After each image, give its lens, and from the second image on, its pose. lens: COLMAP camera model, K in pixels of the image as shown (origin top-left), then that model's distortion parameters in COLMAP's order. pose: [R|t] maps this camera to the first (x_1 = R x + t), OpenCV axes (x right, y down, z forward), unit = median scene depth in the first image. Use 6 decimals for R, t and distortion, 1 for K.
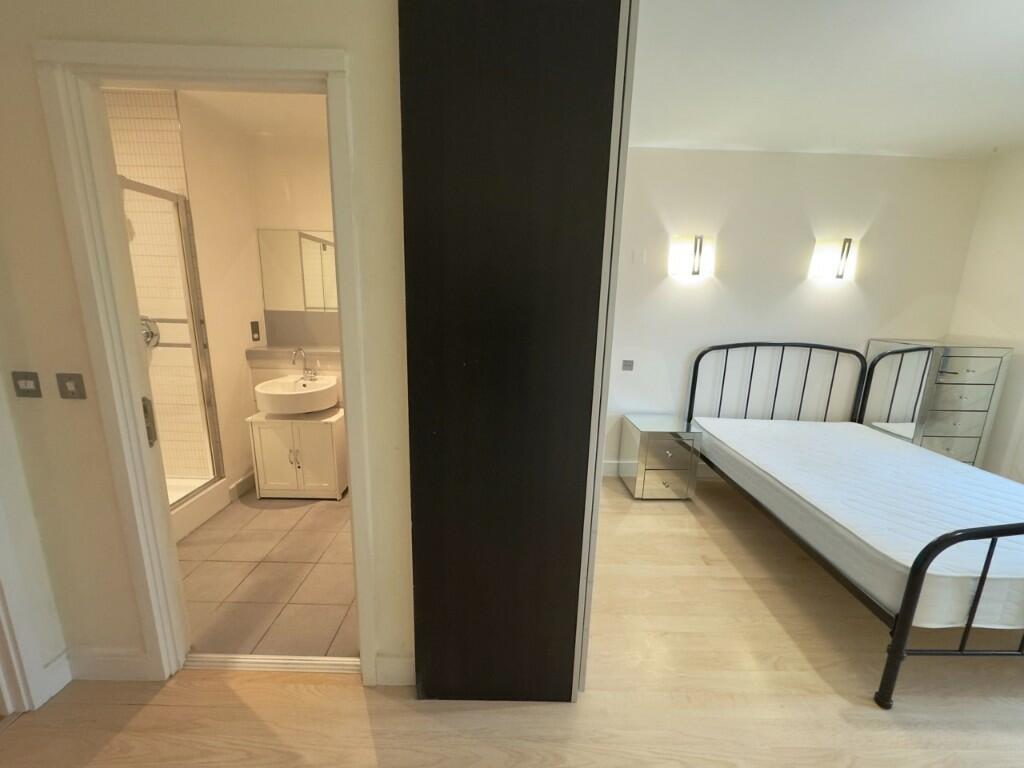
lens RADIAL K [[406.2, 0, 510.8], [0, 406.2, 383.7], [0, 0, 1]] dist [-0.003213, -0.000405]
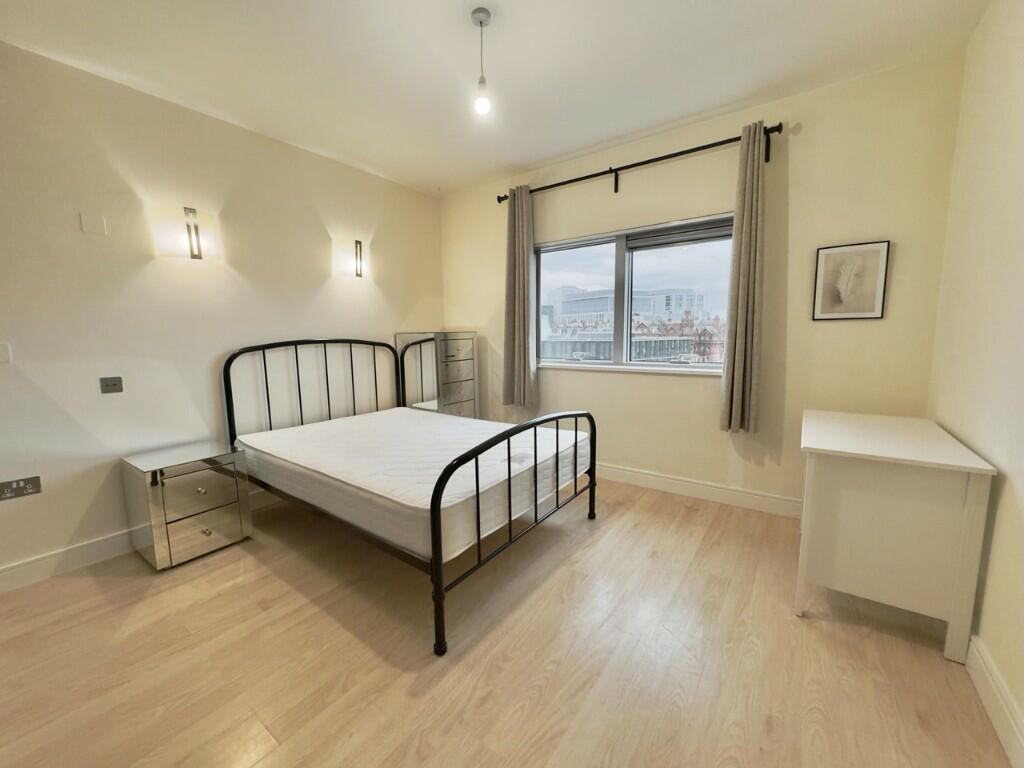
lens RADIAL K [[406.2, 0, 510.8], [0, 406.2, 383.7], [0, 0, 1]] dist [-0.003213, -0.000405]
pose [[0.588755, -0.134955, 0.796966, 0.305169], [0.196545, 0.980274, 0.020799, 0.149110], [-0.784052, 0.144394, 0.603666, 0.152830]]
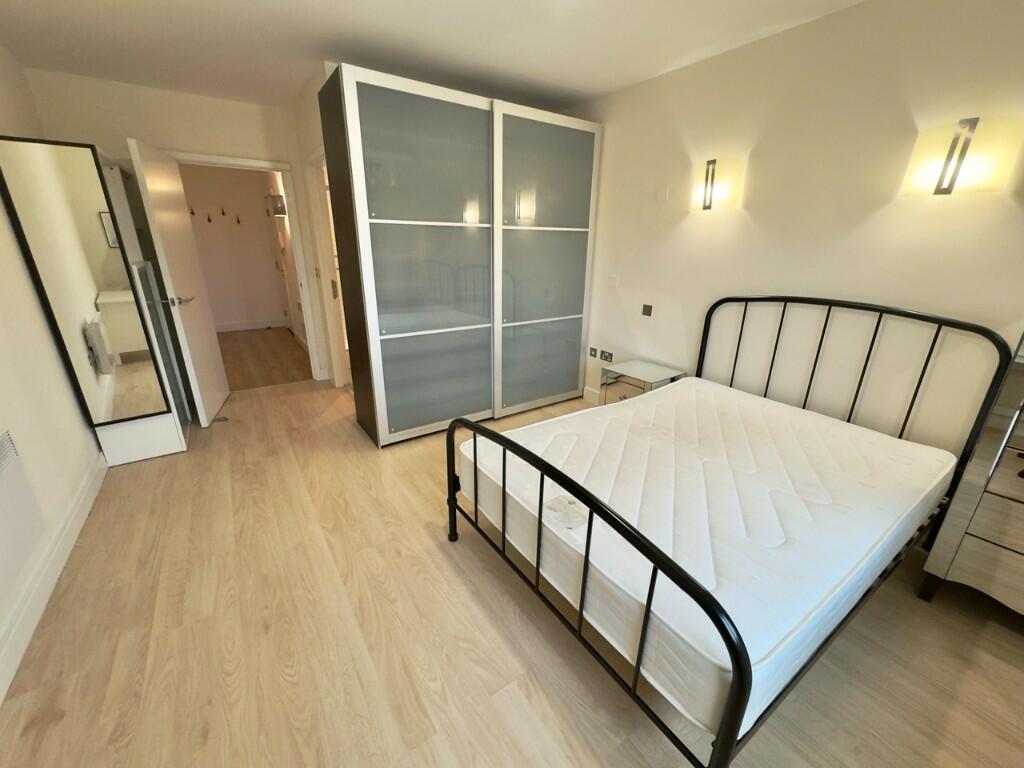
lens RADIAL K [[411.9, 0, 512.0], [0, 411.9, 384.0], [0, 0, 1]] dist [-0.001305, -0.000116]
pose [[0.565861, 0.248883, -0.786040, 1.993410], [-0.169090, 0.968119, 0.184808, -0.003453], [0.806975, 0.028336, 0.589905, 0.325957]]
